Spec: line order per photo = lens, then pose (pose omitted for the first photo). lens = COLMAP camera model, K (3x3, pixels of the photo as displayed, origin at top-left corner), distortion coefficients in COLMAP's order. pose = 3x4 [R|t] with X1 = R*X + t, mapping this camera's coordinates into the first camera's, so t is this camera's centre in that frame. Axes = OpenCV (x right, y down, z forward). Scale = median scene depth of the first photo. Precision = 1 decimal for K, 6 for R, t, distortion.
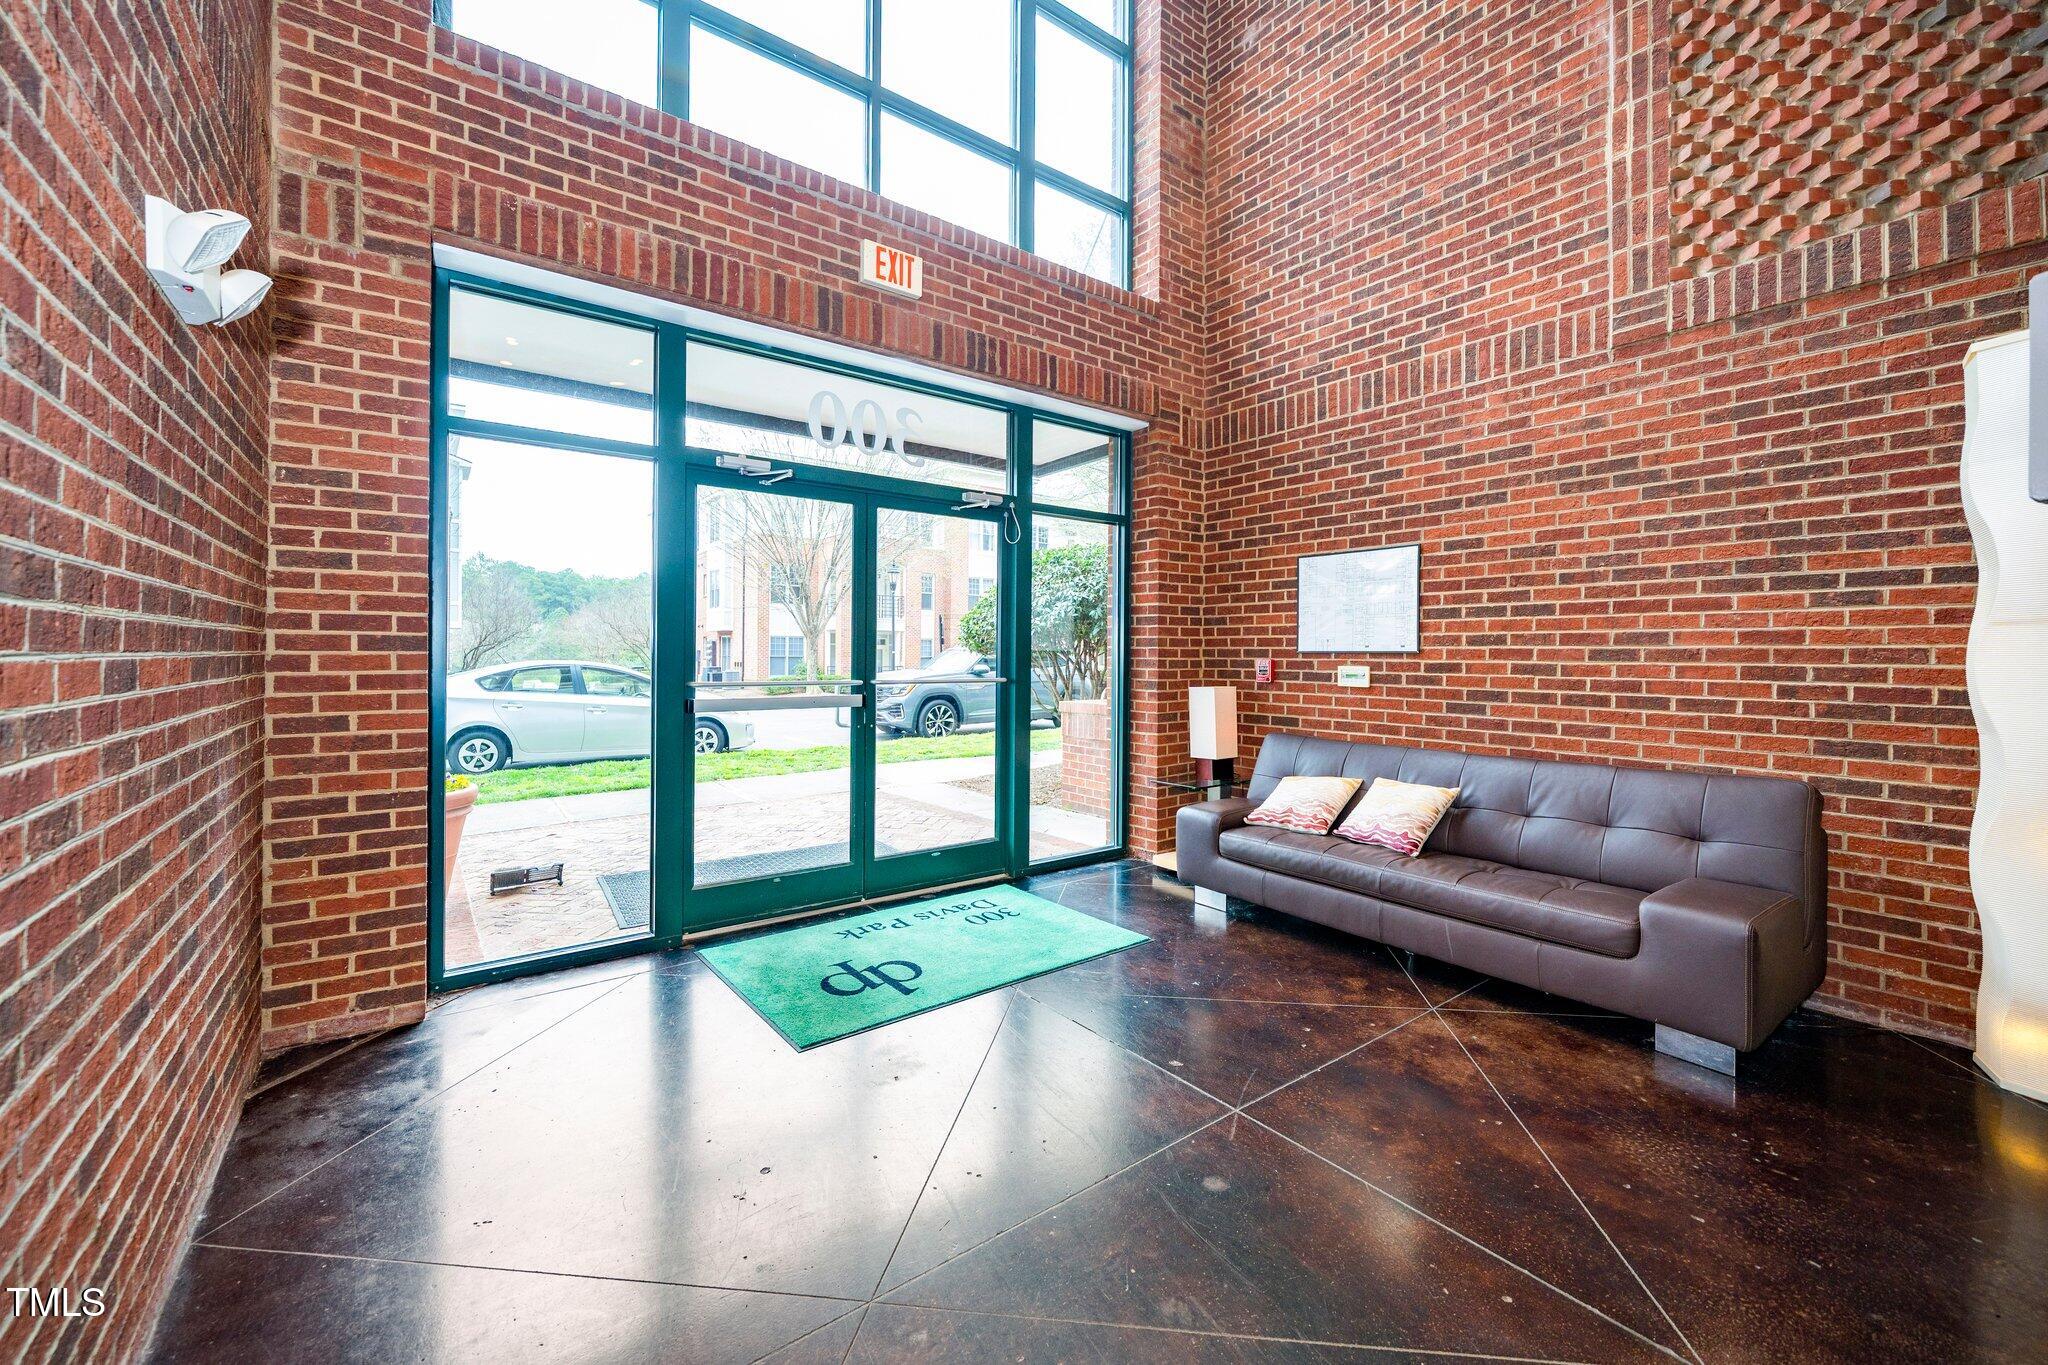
lens RADIAL K [[799.7, 0, 1025.0], [0, 799.7, 666.8], [0, 0, 1]] dist [-0.007273, 0.000365]
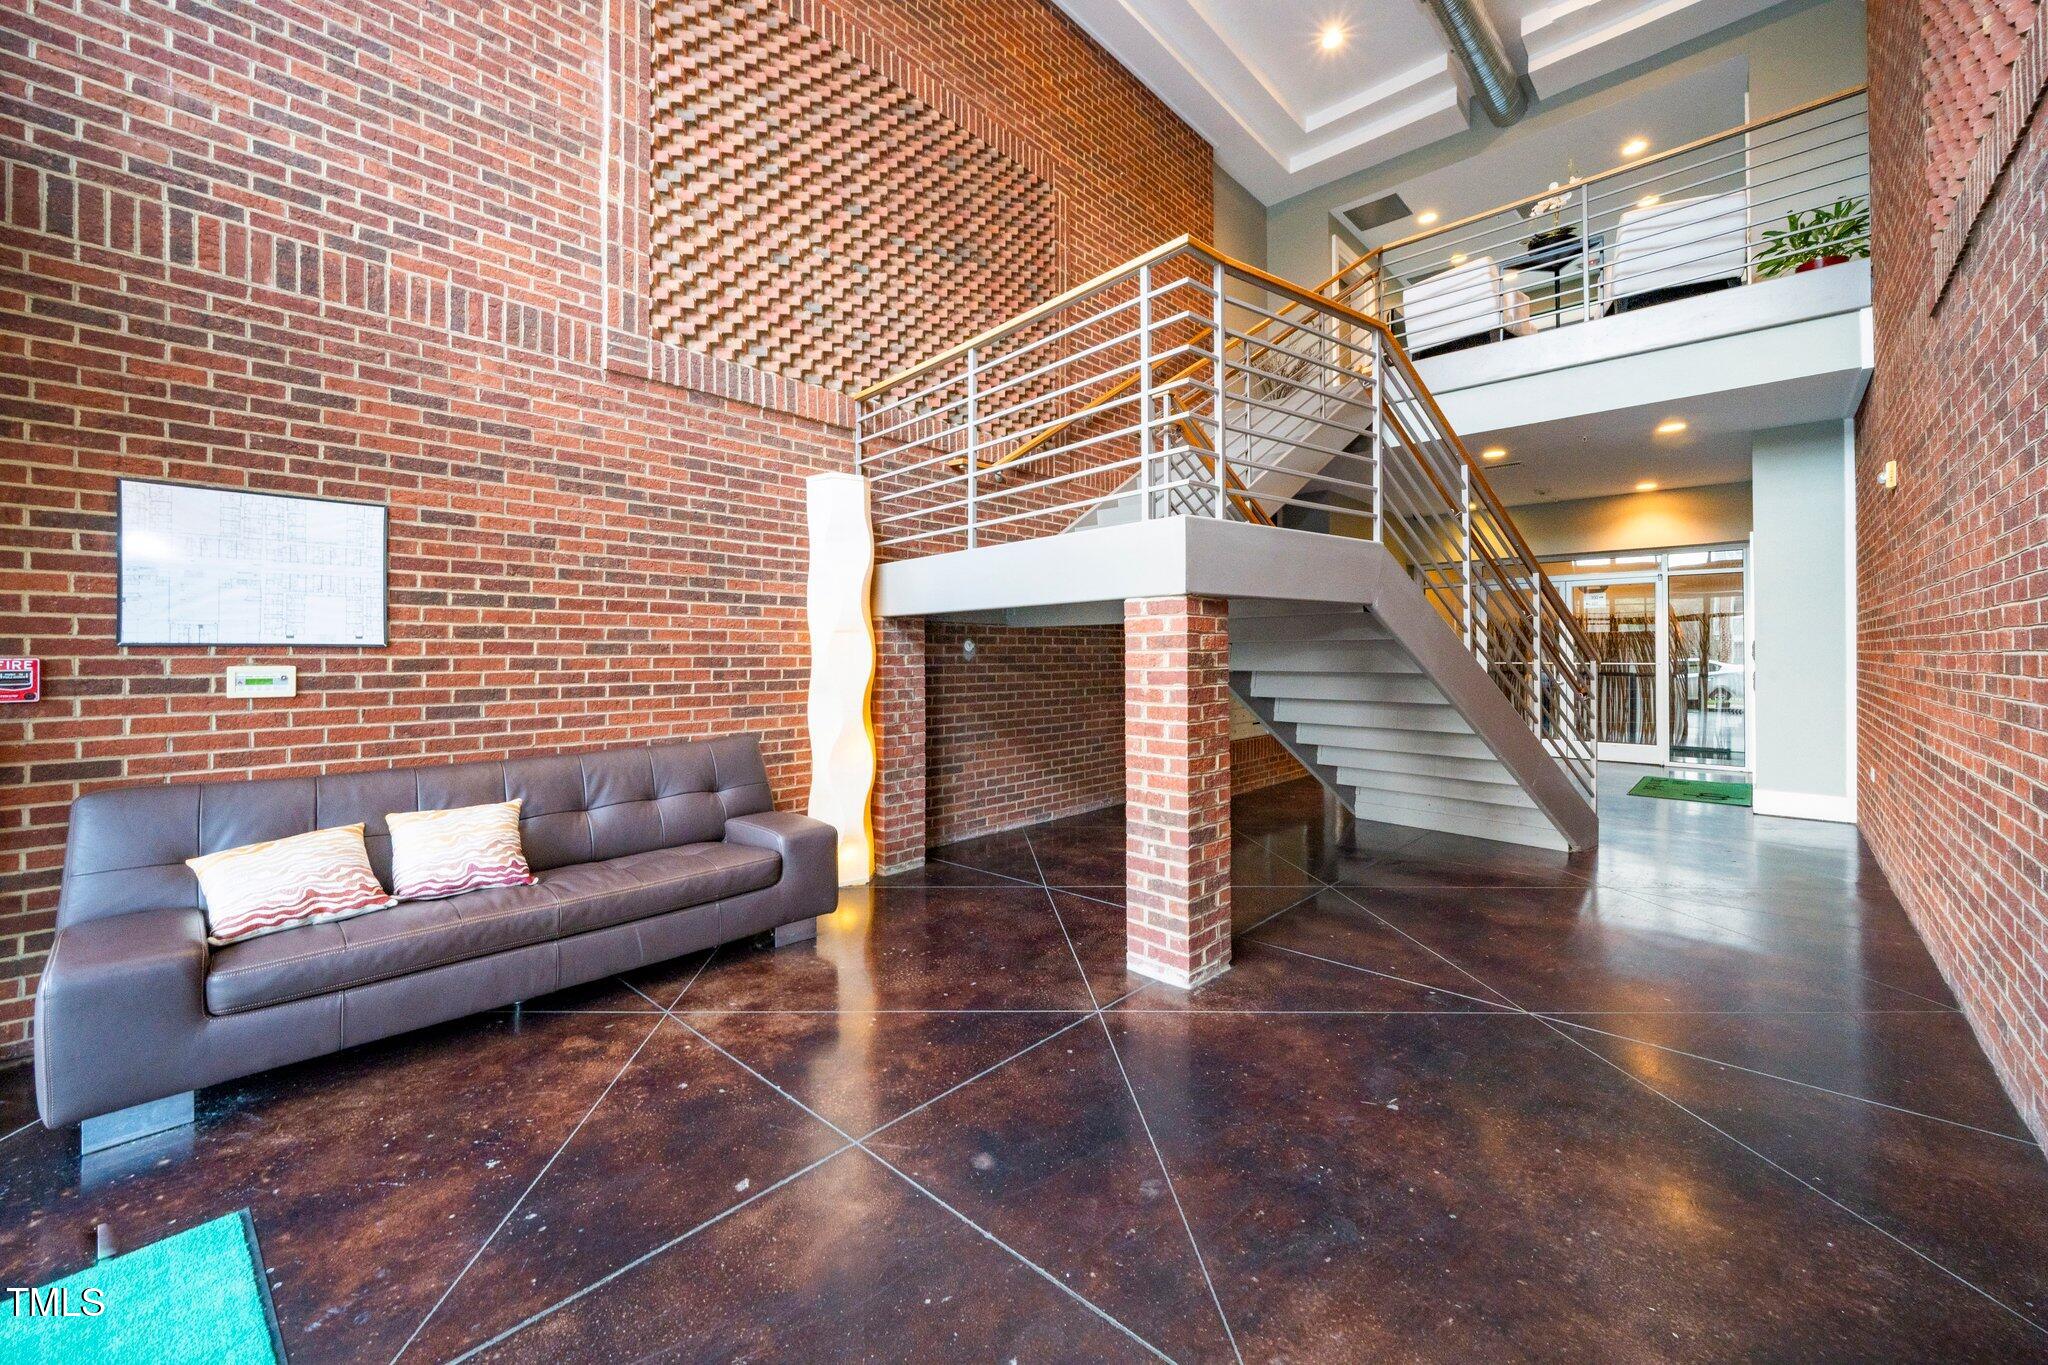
lens RADIAL K [[799.7, 0, 1026.8], [0, 799.7, 651.1], [0, 0, 1]] dist [-0.007273, 0.000365]
pose [[-0.180924, -0.010012, 0.983446, -0.425648], [0.008650, 0.999893, 0.011770, -0.018767], [-0.983459, 0.010636, -0.180819, 0.594231]]
